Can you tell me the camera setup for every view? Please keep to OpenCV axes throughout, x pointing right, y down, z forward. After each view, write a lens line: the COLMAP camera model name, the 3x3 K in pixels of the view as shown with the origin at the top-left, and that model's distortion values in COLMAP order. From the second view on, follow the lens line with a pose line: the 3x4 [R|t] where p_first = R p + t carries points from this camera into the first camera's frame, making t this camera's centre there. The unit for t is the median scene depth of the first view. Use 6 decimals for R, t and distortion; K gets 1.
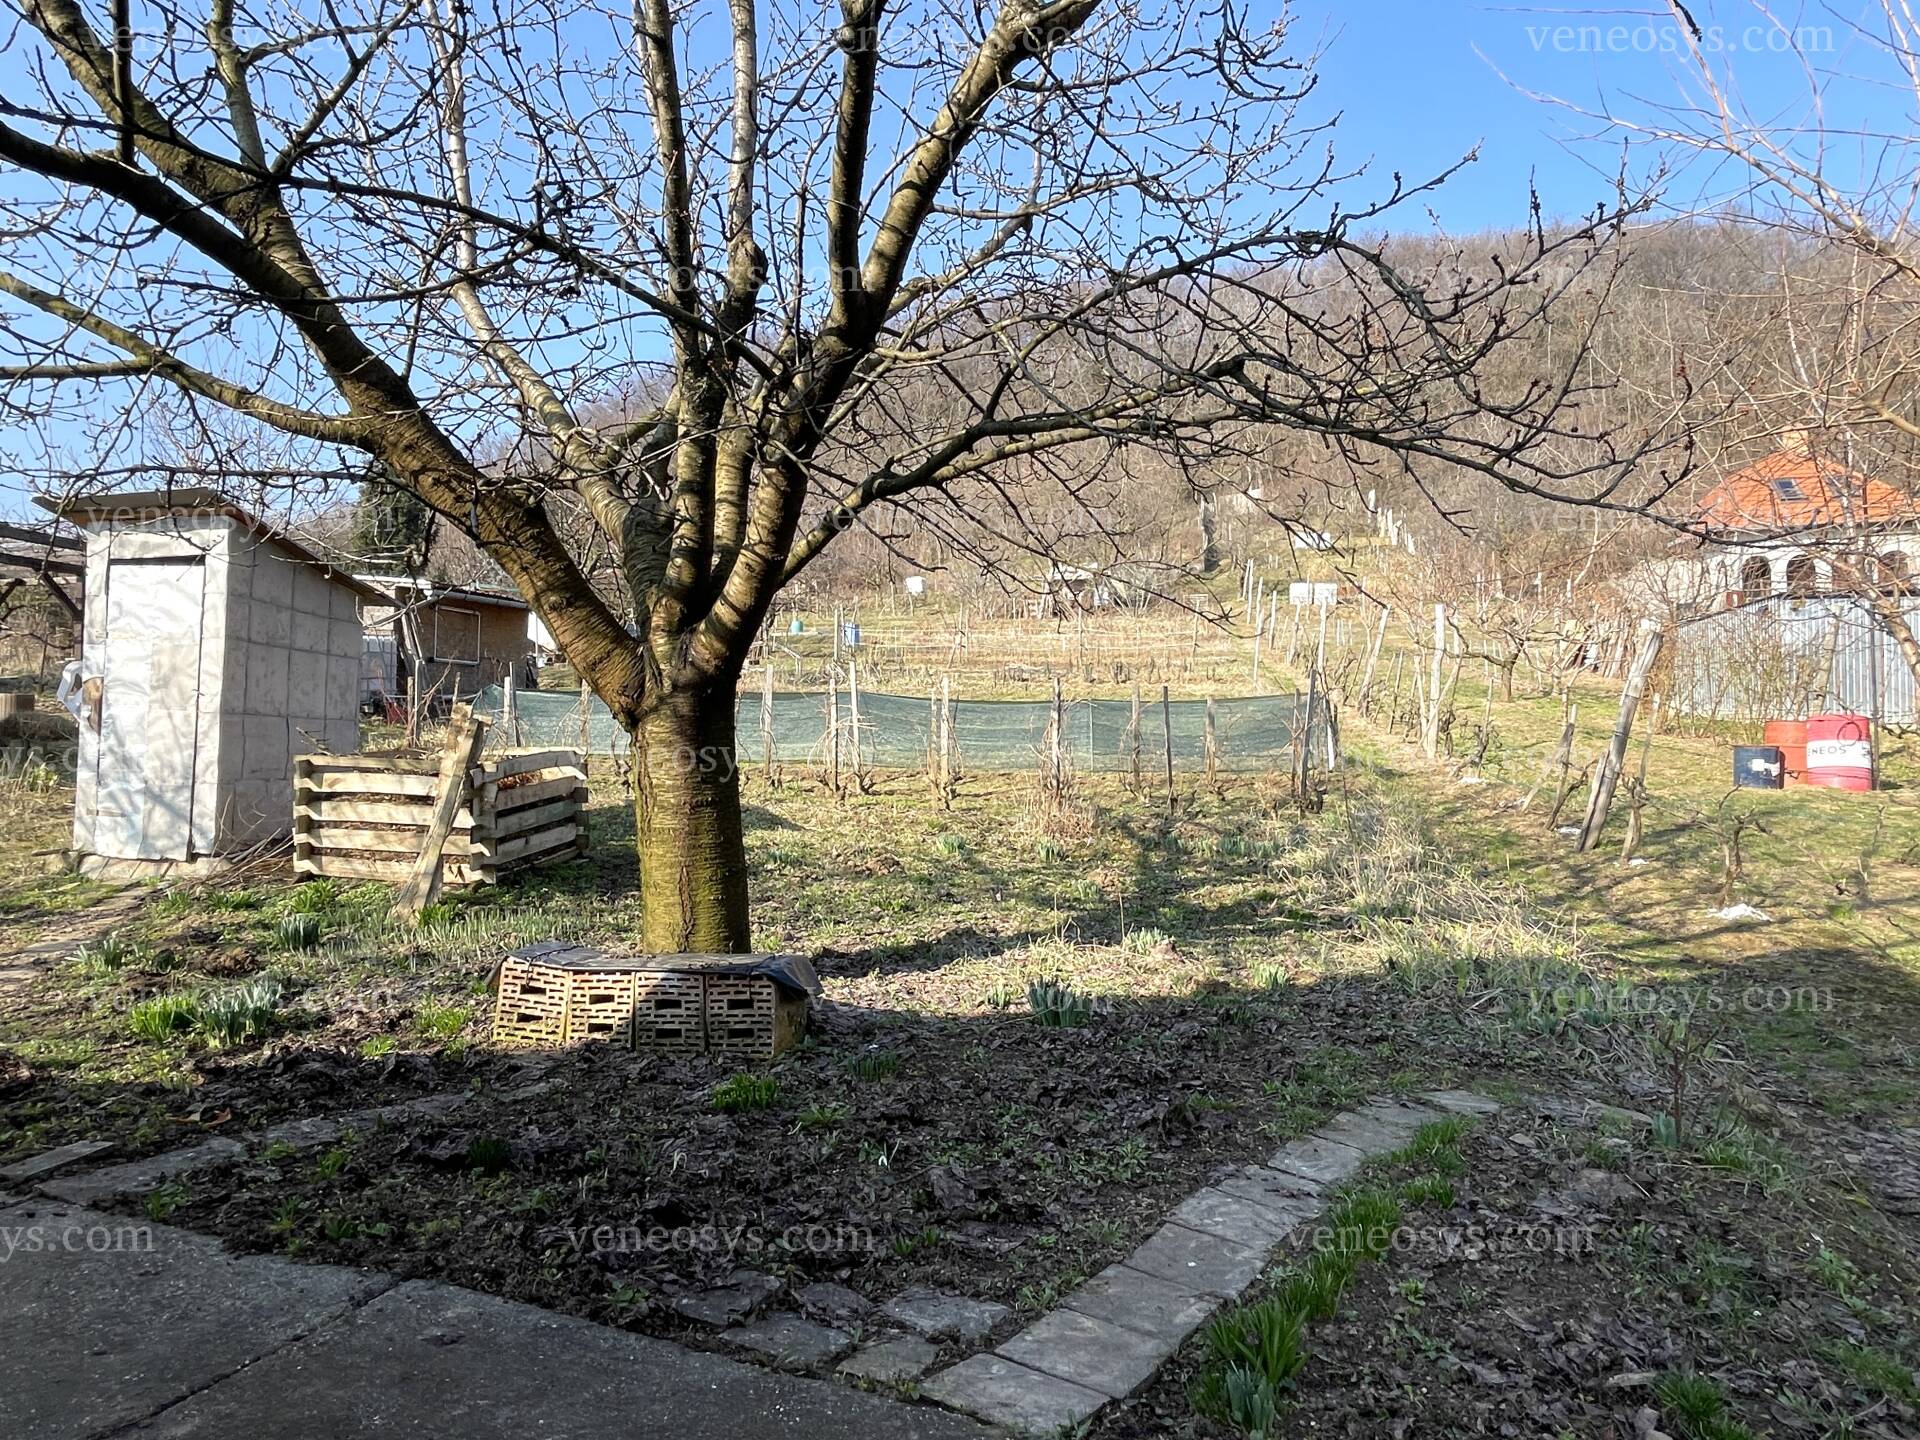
lens RADIAL K [[1123.7, 0, 957.8], [0, 1123.7, 717.9], [0, 0, 1]] dist [0.002689, 0.001837]
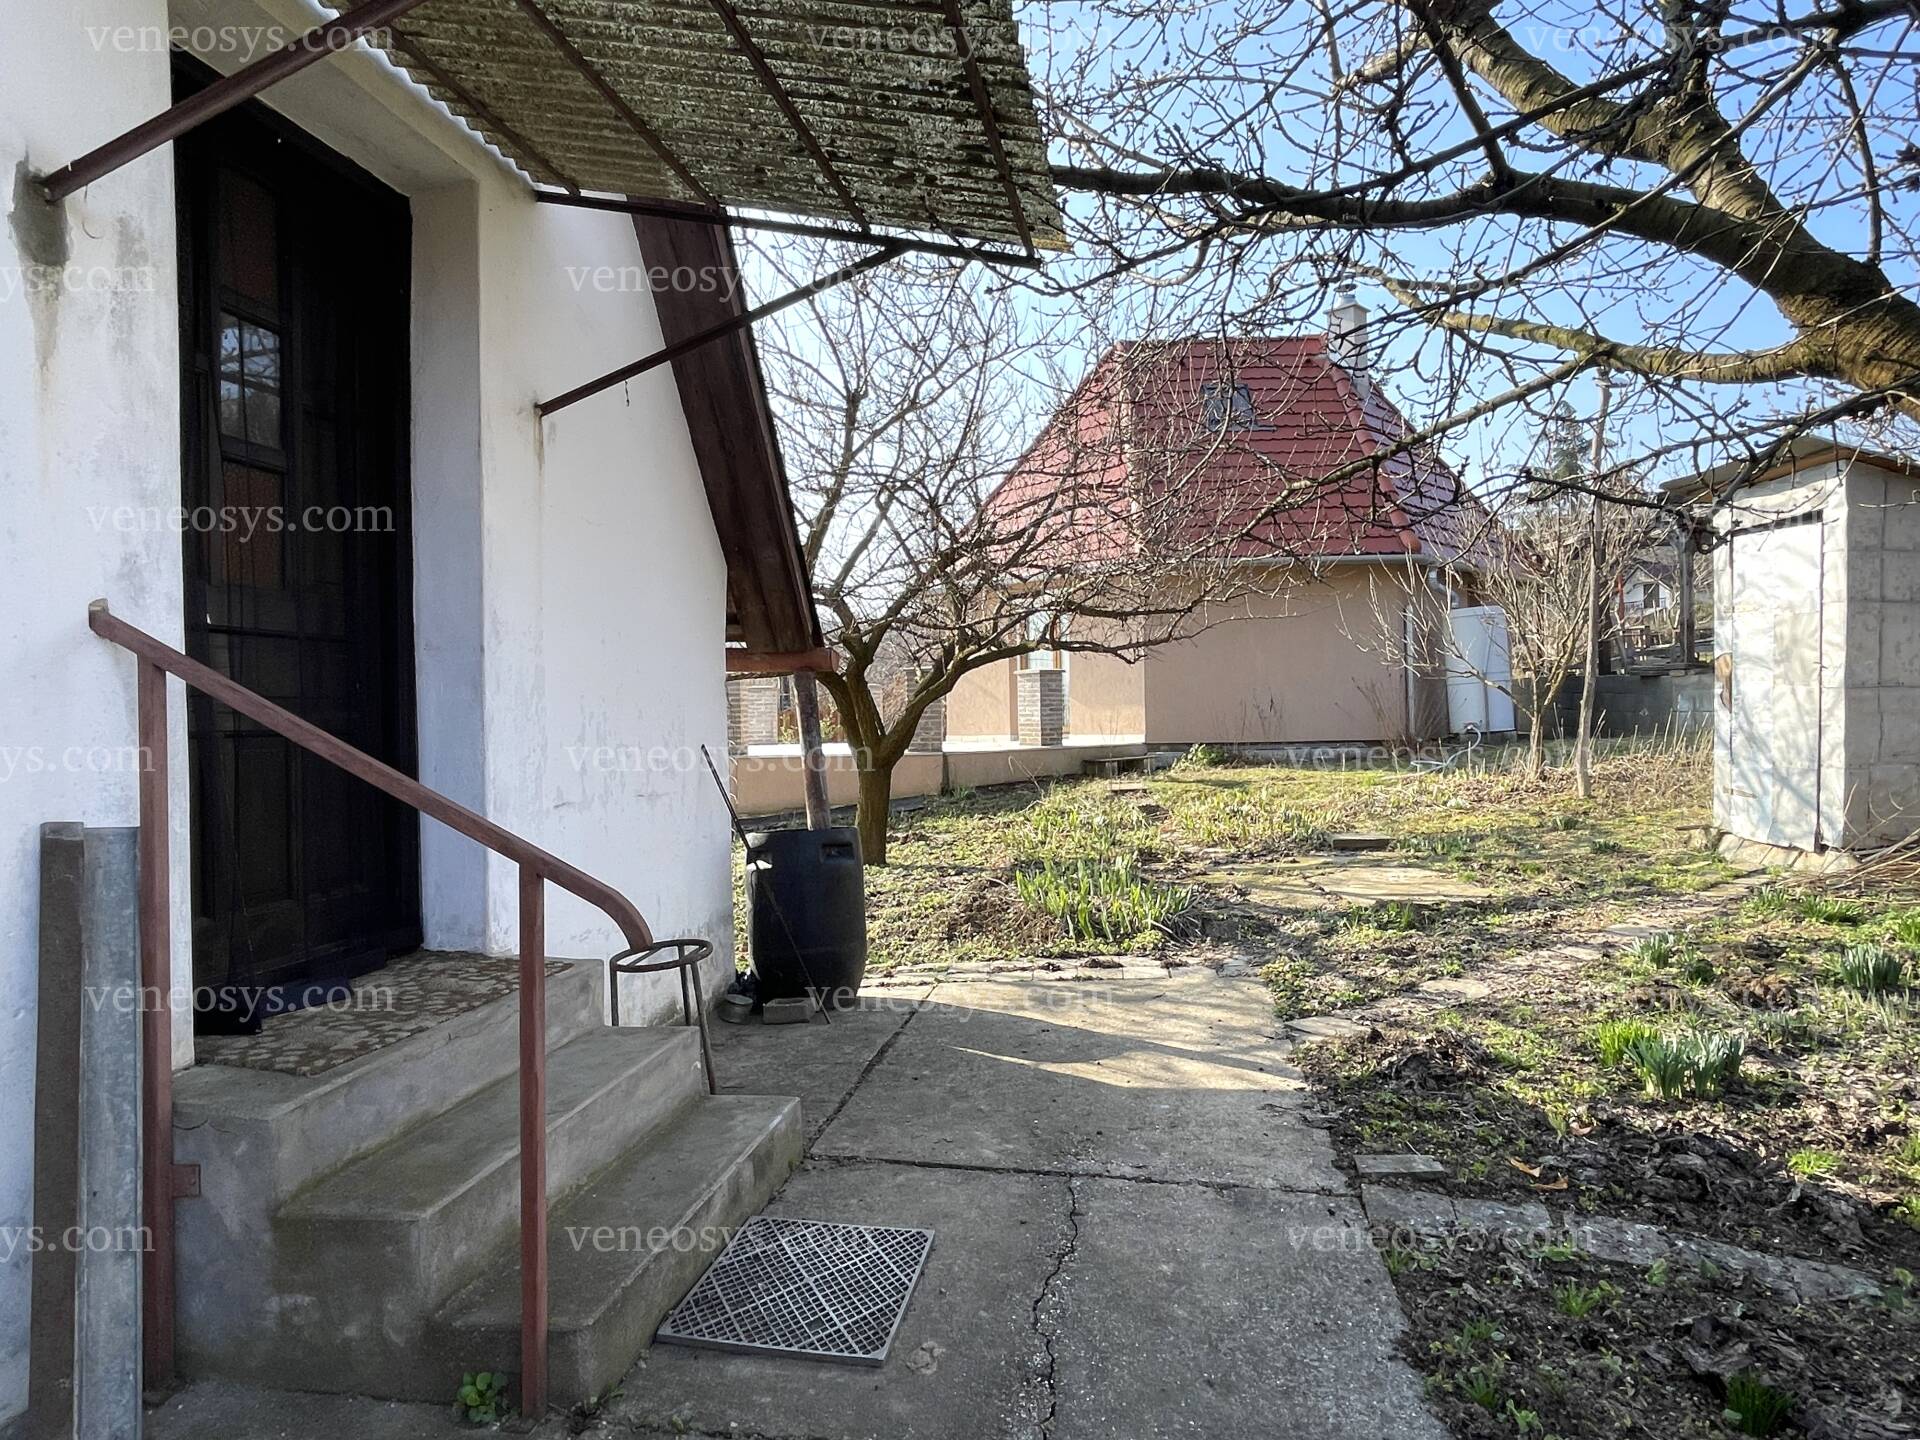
lens RADIAL K [[1123.7, 0, 958.5], [0, 1123.7, 715.4], [0, 0, 1]] dist [0.002689, 0.001837]
pose [[0.198090, -0.001046, -0.980183, 0.065166], [0.051111, 0.998650, 0.009264, -0.026244], [0.978850, -0.051933, 0.197876, 0.152399]]
